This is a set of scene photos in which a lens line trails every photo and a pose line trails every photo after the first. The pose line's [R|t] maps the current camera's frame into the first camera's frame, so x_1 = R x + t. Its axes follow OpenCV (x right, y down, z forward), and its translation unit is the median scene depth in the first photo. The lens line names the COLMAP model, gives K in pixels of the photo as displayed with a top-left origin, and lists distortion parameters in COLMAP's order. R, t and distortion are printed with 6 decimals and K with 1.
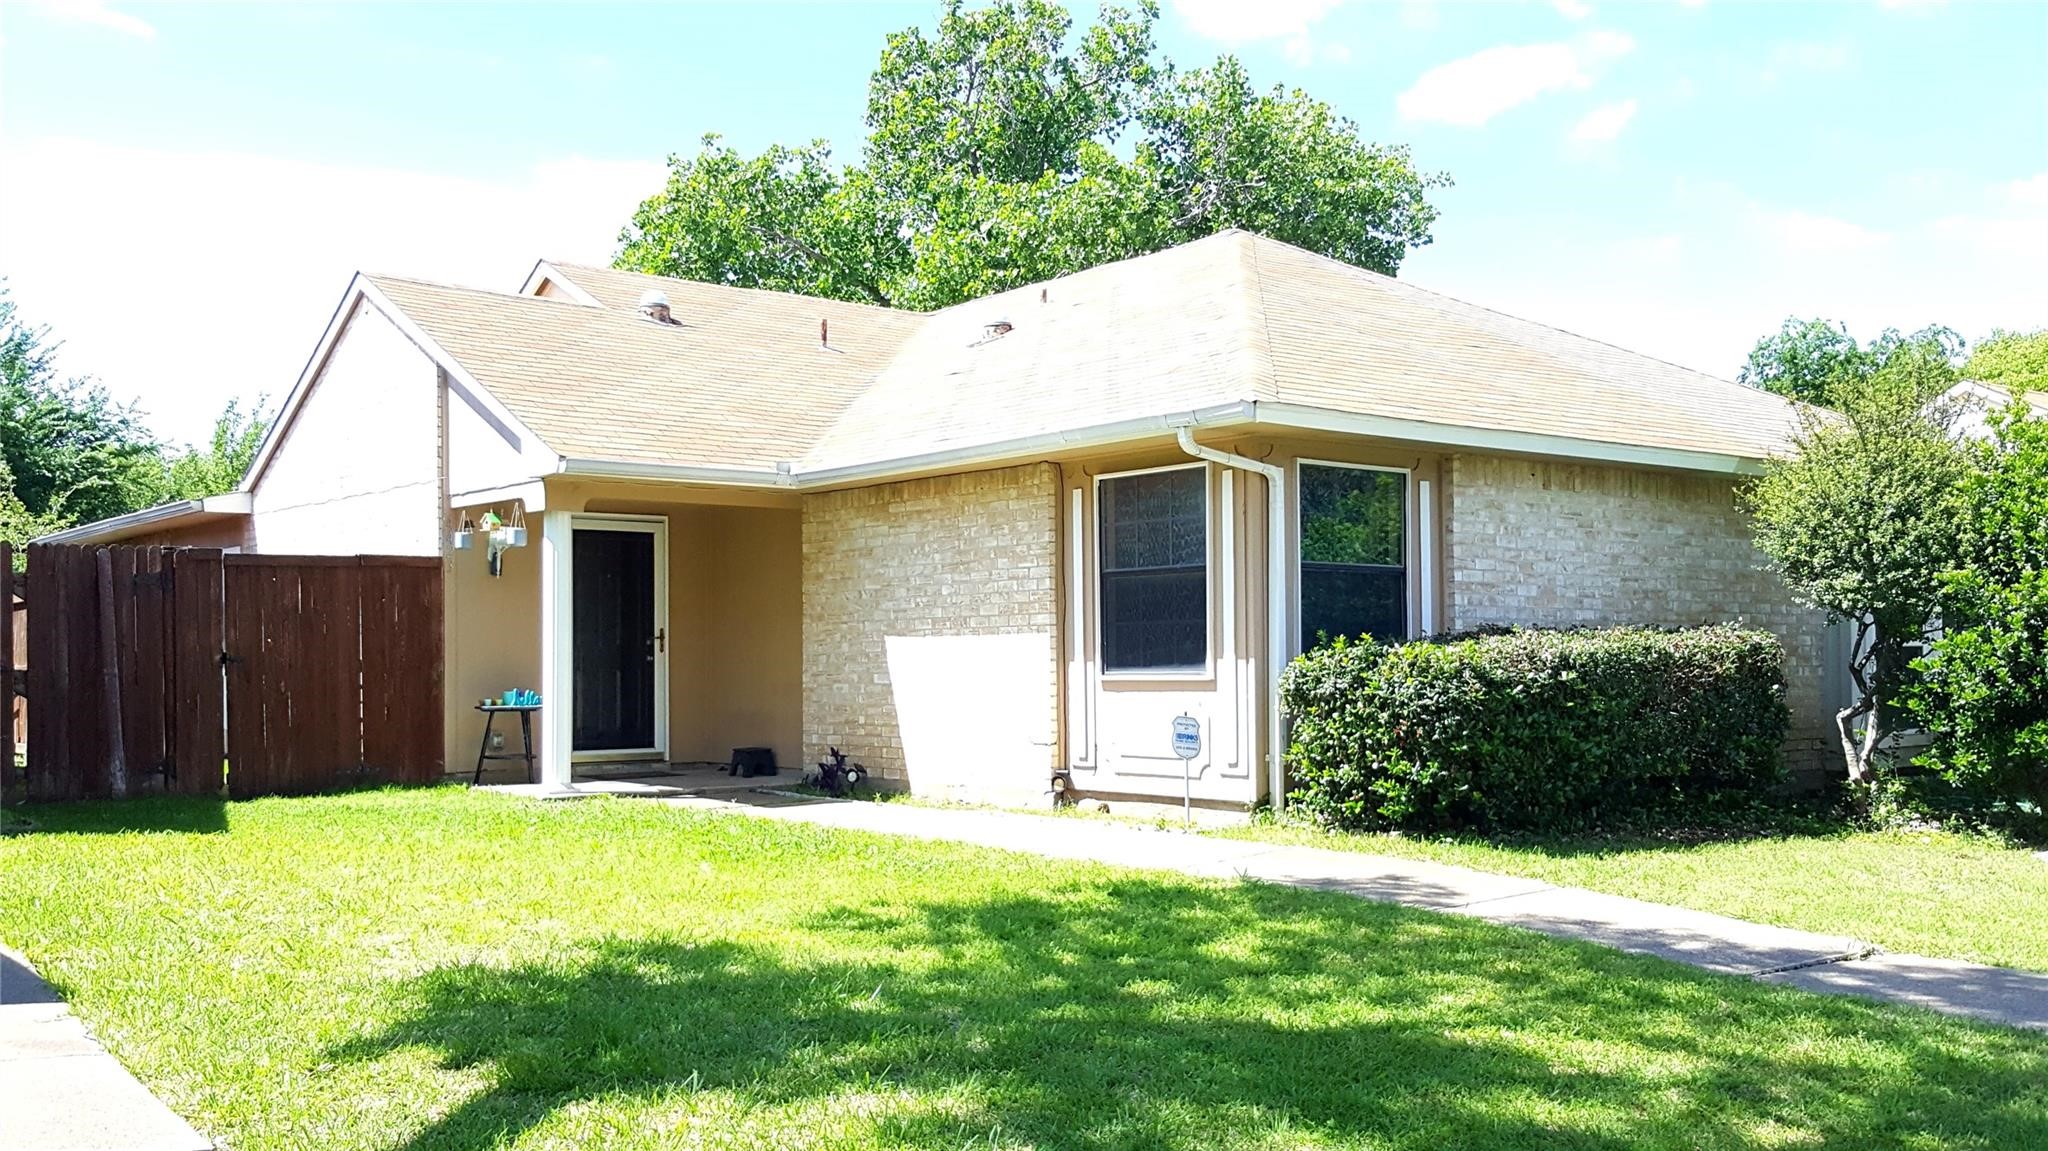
lens RADIAL K [[1710.7, 0, 1027.5], [0, 1710.7, 596.3], [0, 0, 1]] dist [0.016948, 0.029992]
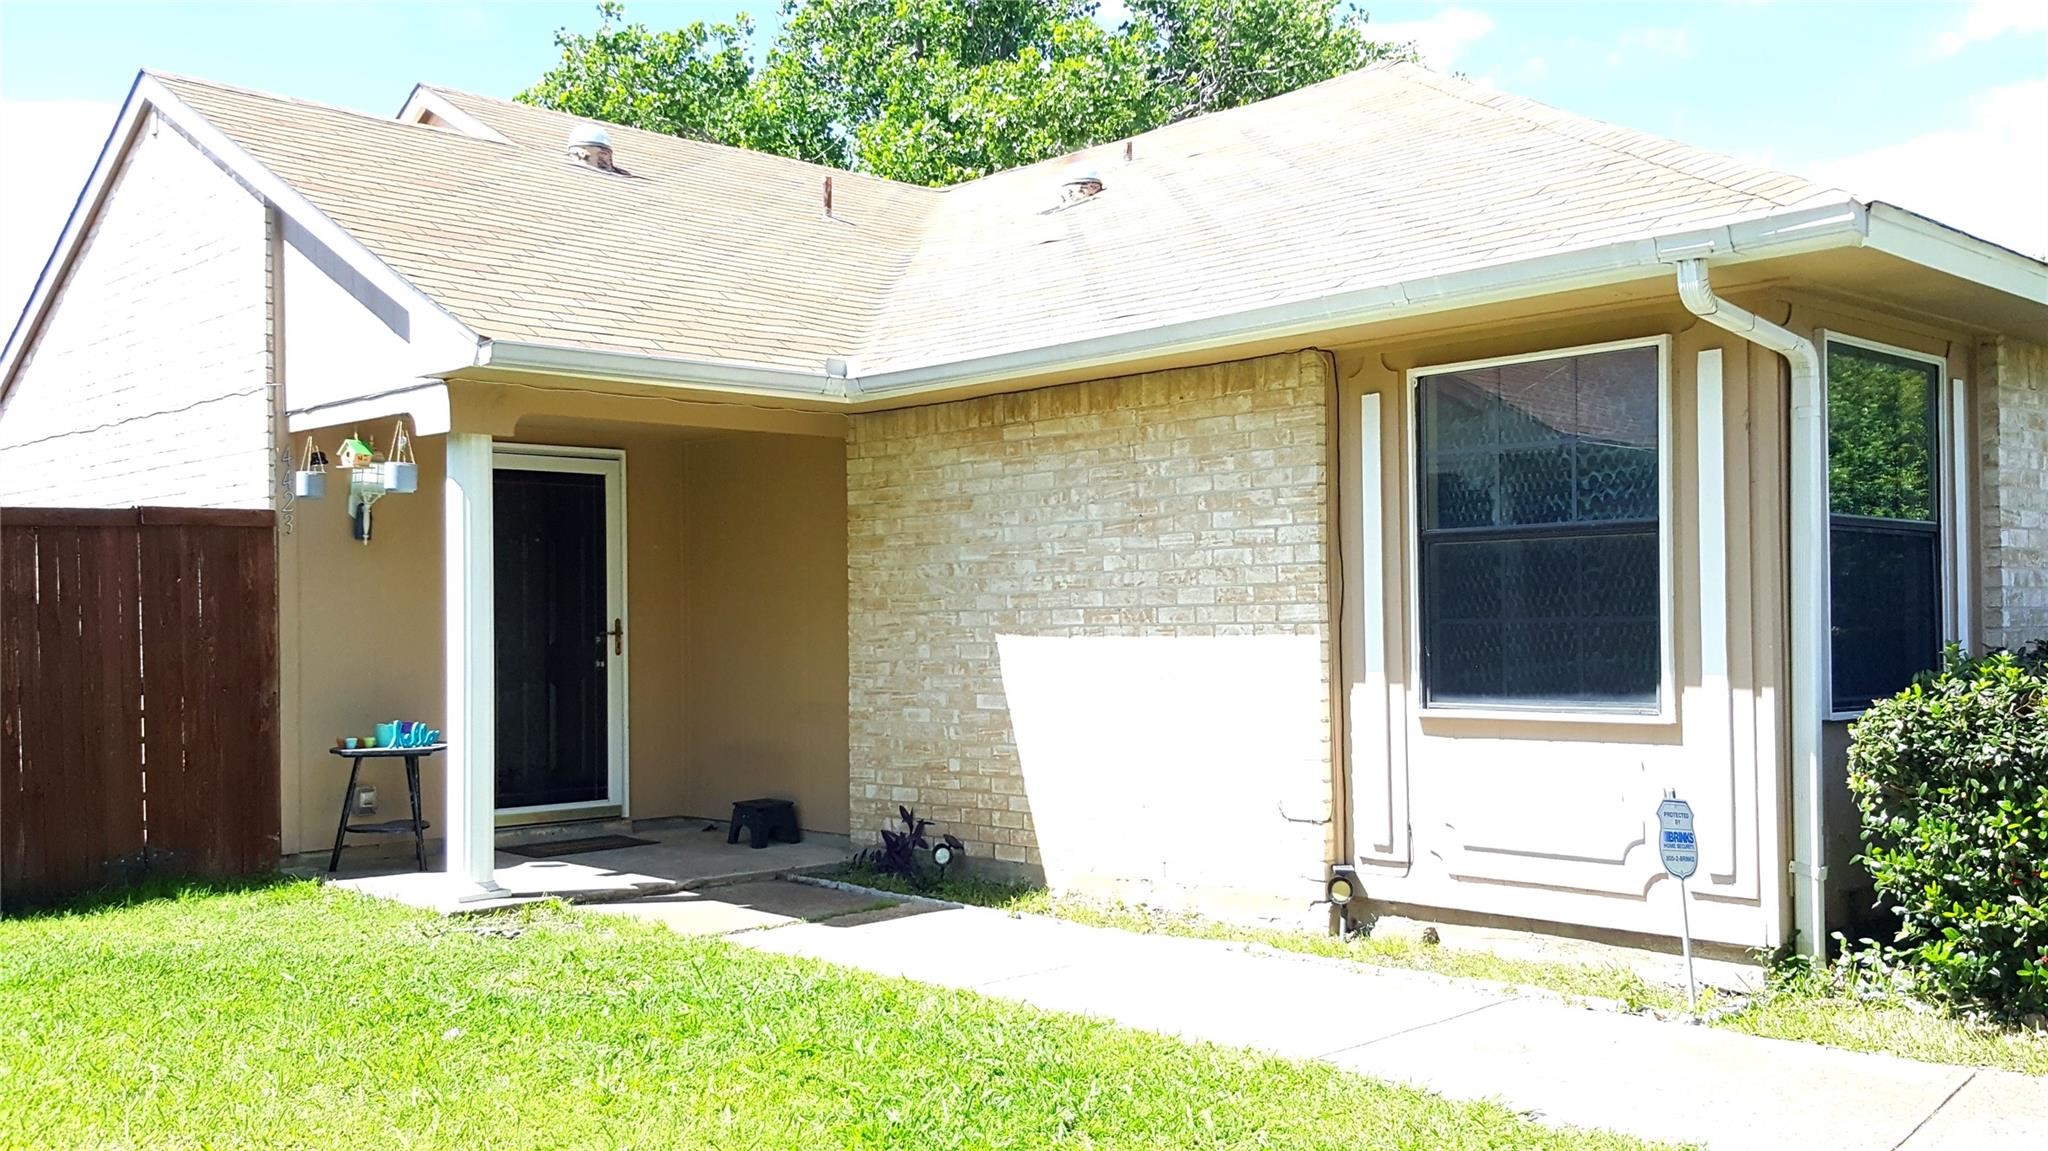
lens RADIAL K [[1817.4, 0, 1045.1], [0, 1817.4, 575.2], [0, 0, 1]] dist [0.057349, -0.128649]
pose [[0.997787, -0.003851, 0.066375, -0.109176], [0.003185, 0.999943, 0.010143, -0.005620], [-0.066410, -0.009909, 0.997743, 0.326233]]
